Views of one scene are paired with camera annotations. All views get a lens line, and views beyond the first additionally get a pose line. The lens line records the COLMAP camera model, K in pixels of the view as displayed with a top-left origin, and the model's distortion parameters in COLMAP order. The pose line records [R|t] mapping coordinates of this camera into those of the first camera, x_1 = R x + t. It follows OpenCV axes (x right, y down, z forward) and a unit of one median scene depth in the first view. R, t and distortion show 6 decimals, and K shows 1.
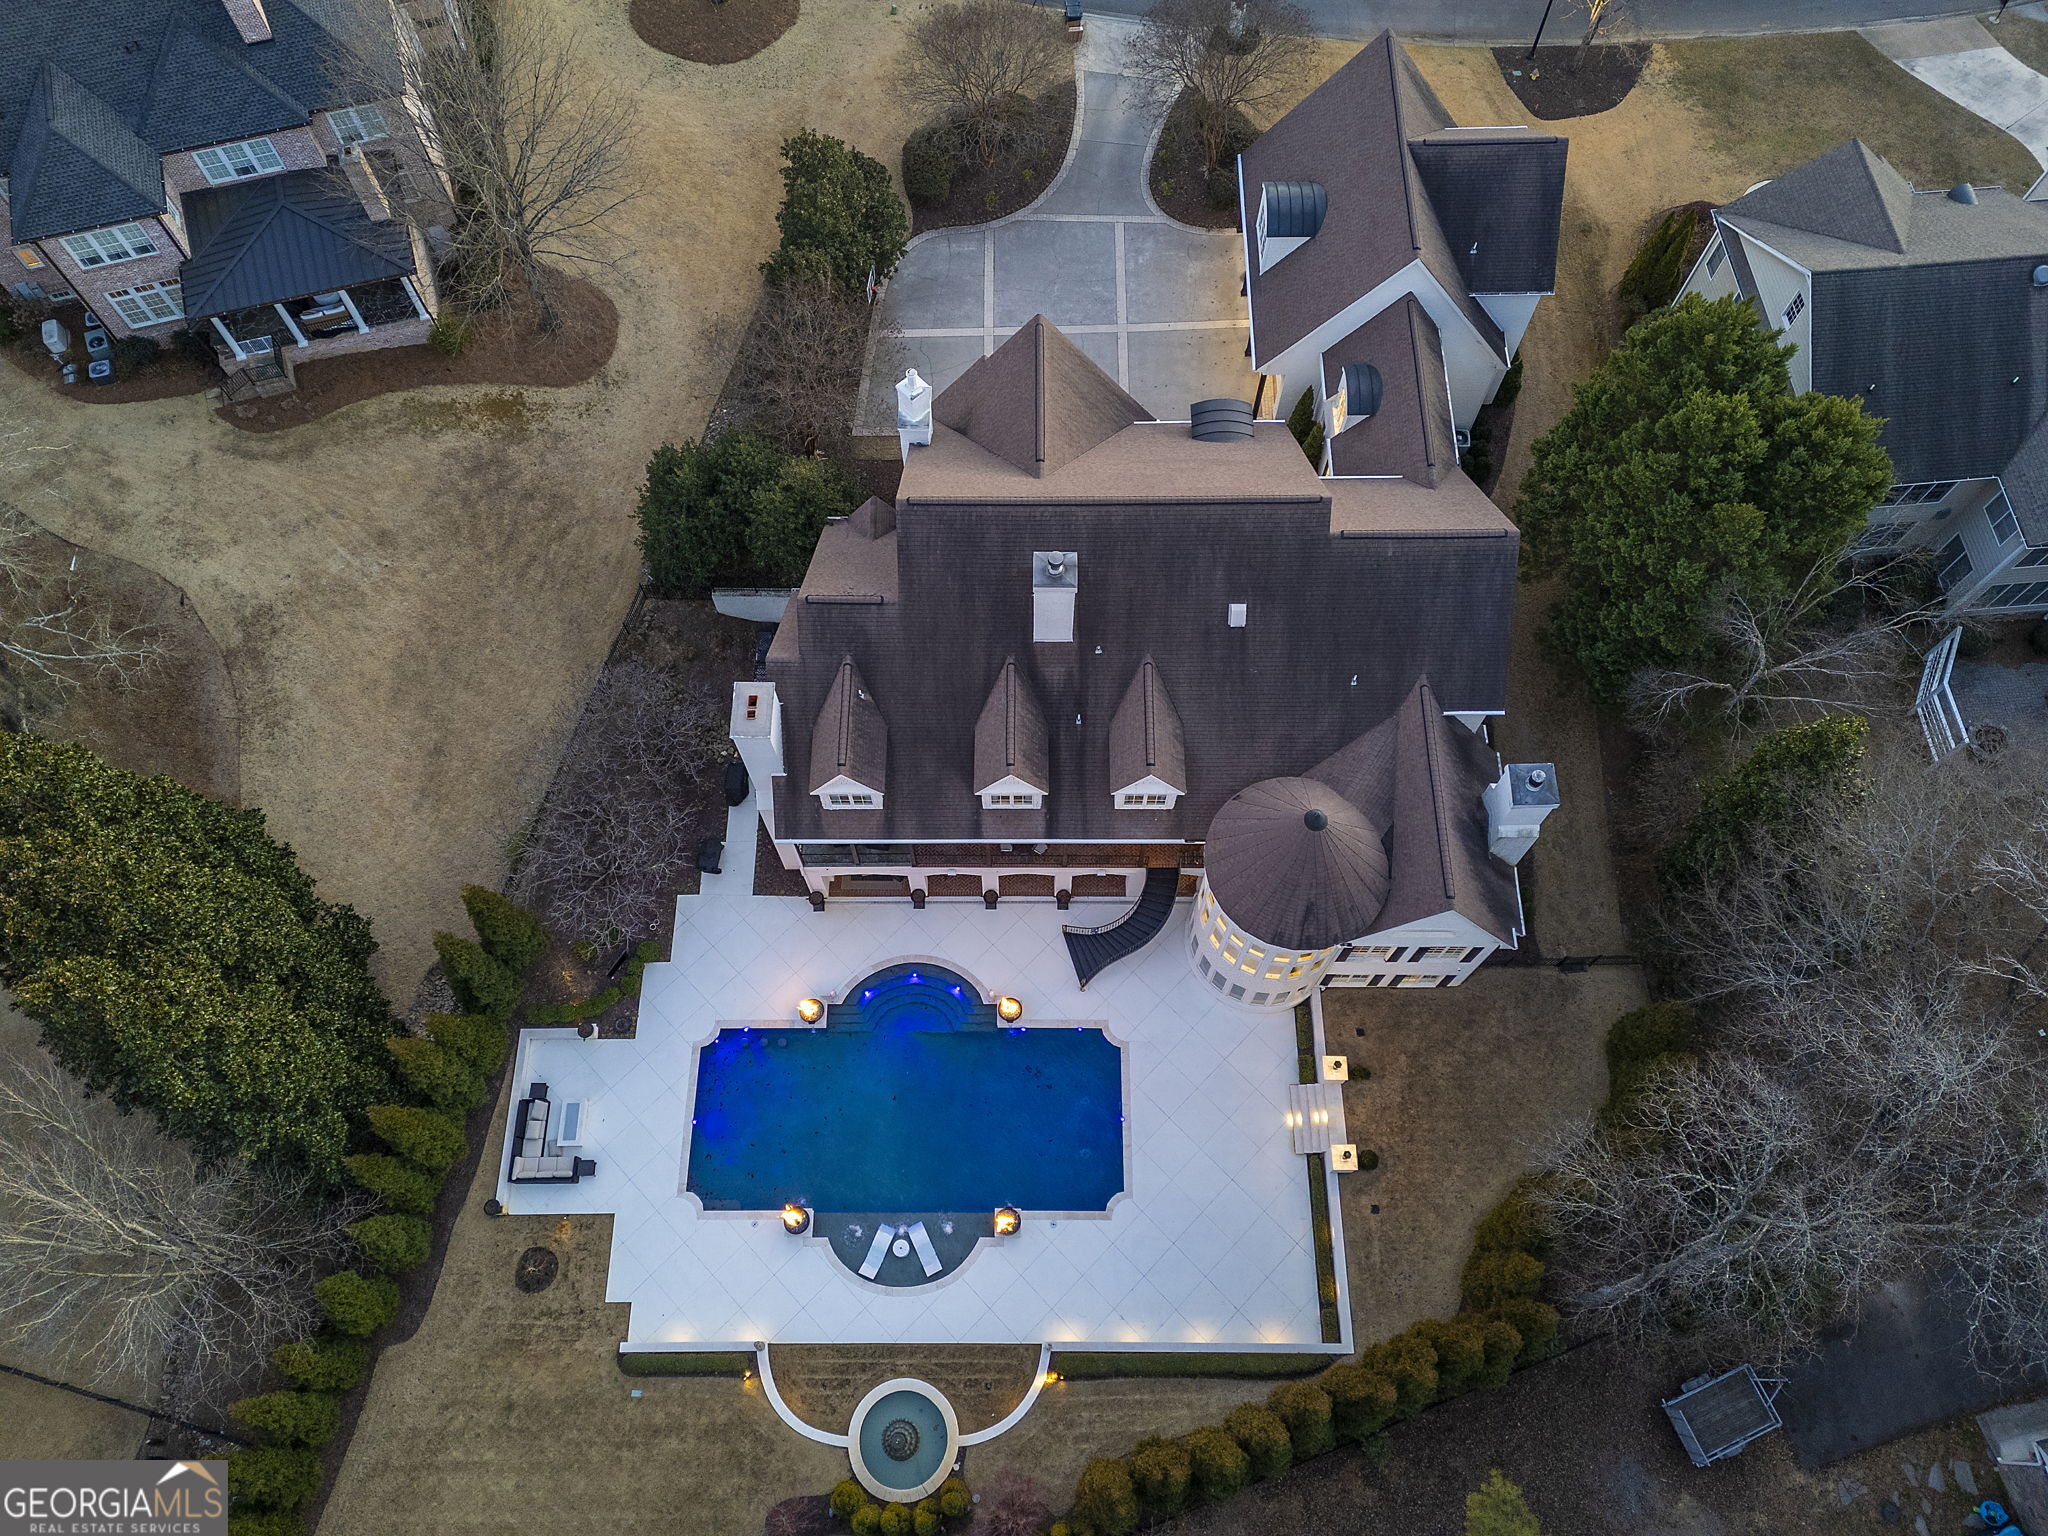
lens RADIAL K [[1479.7, 0, 1024.0], [0, 1479.7, 768.0], [0, 0, 1]] dist [0.008461, 0.002453]
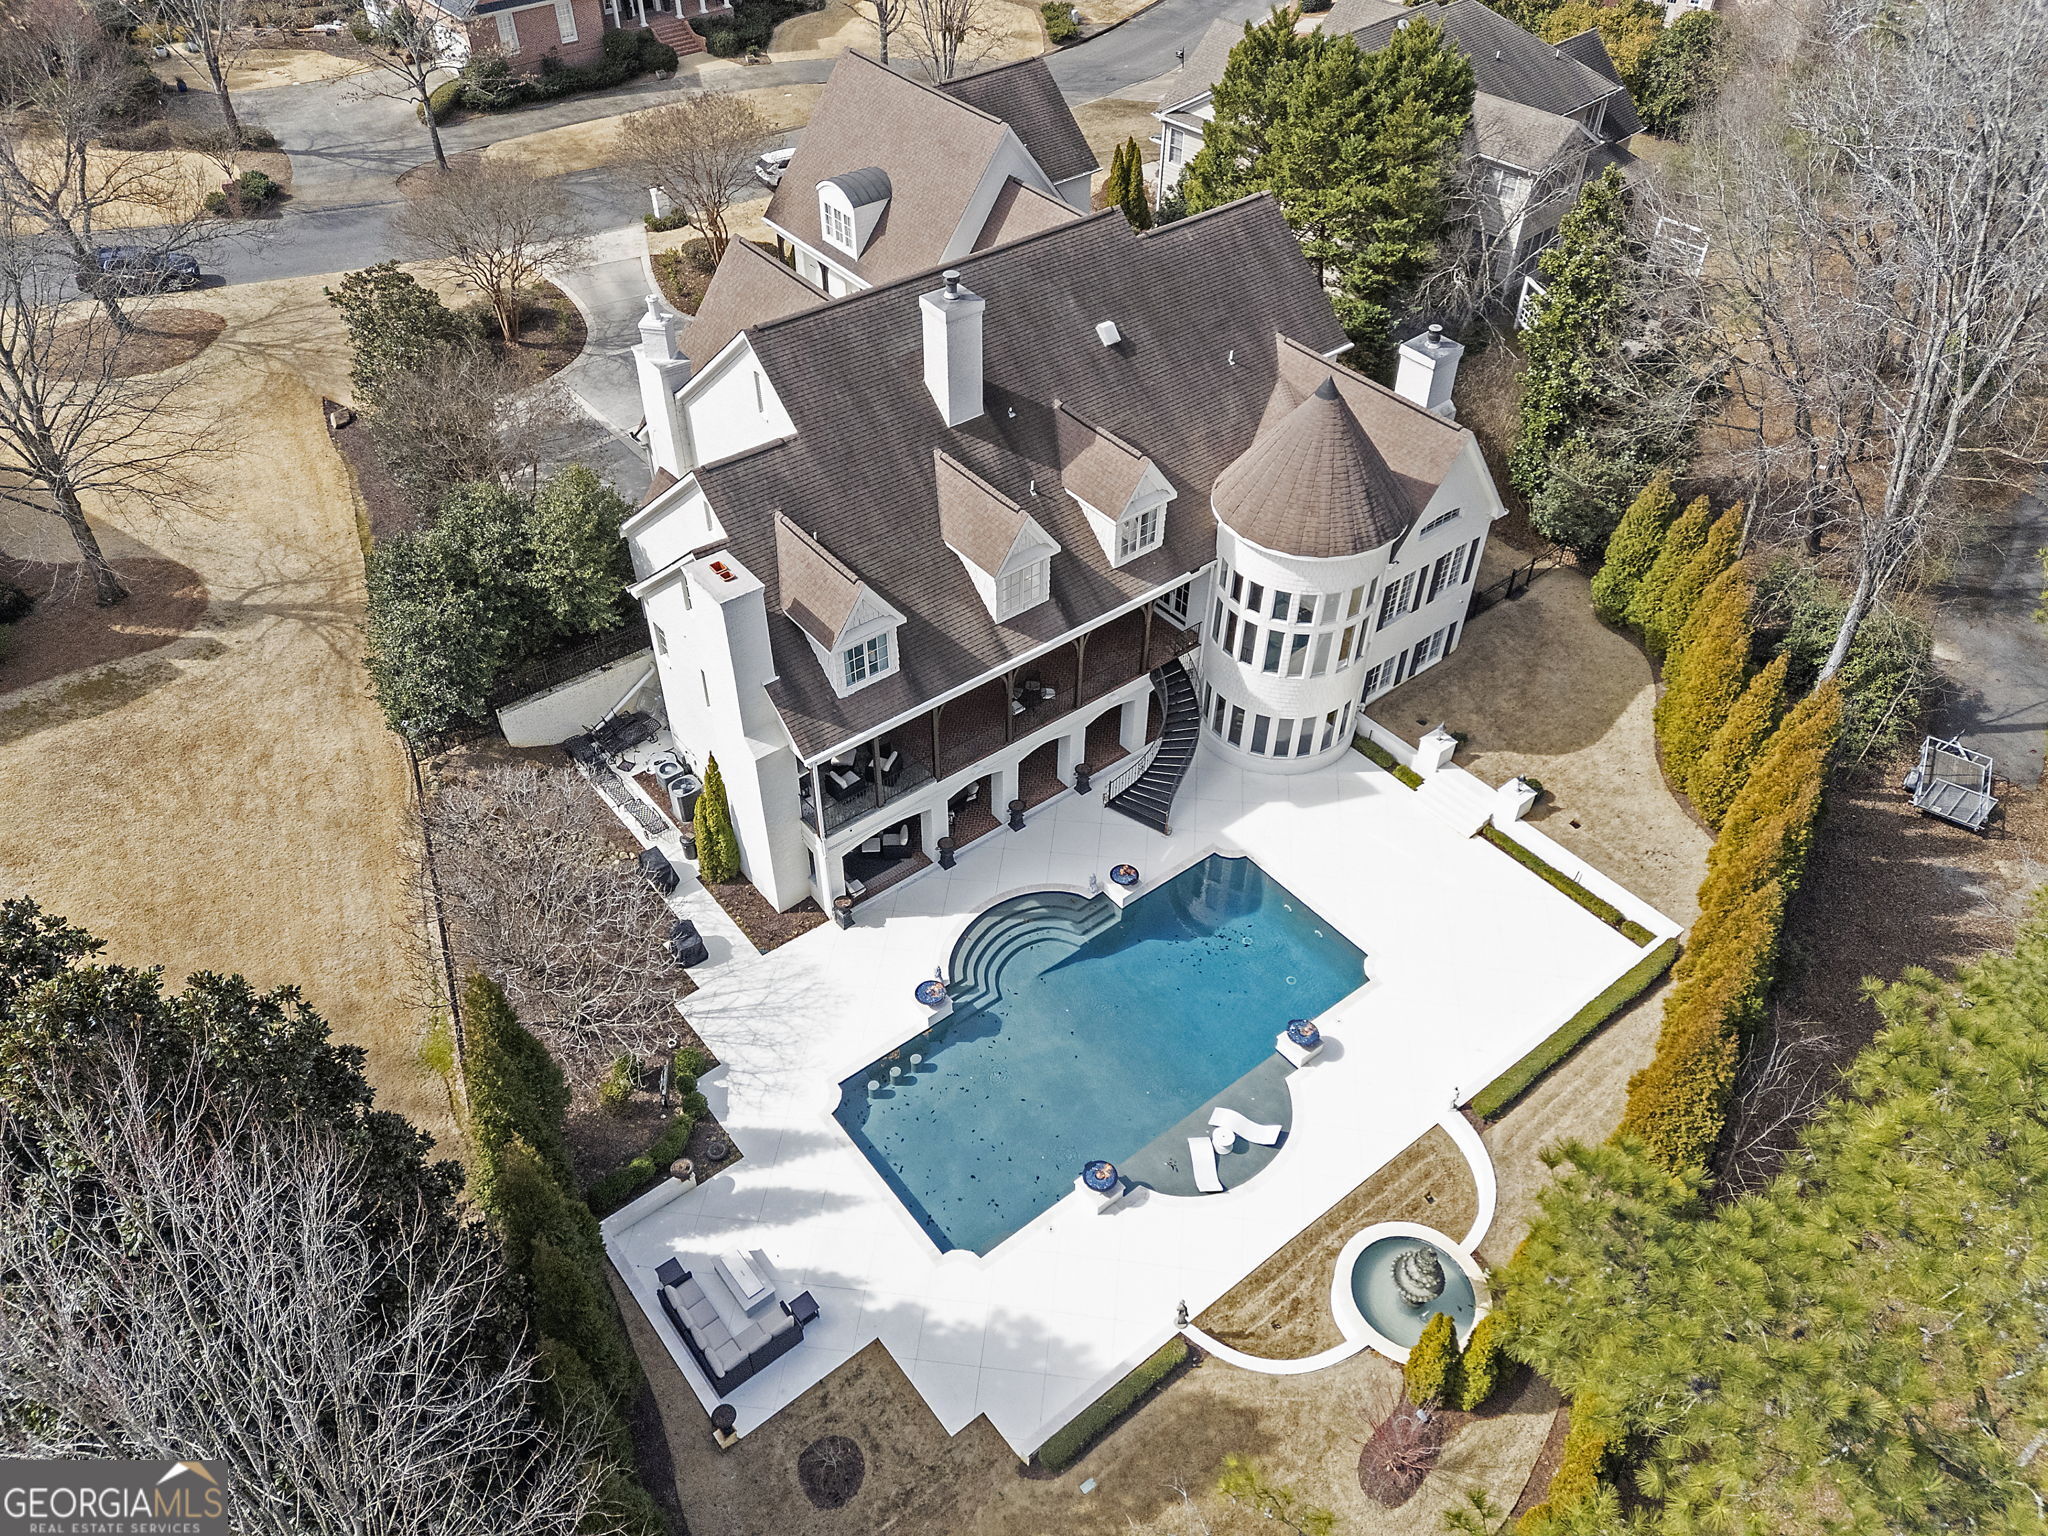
lens RADIAL K [[1479.7, 0, 1024.0], [0, 1479.7, 768.0], [0, 0, 1]] dist [0.008461, 0.002453]
pose [[0.785843, -0.429793, 0.444667, -0.417833], [0.562812, 0.795033, -0.226197, 0.288404], [-0.256307, 0.428020, 0.866664, 0.291541]]
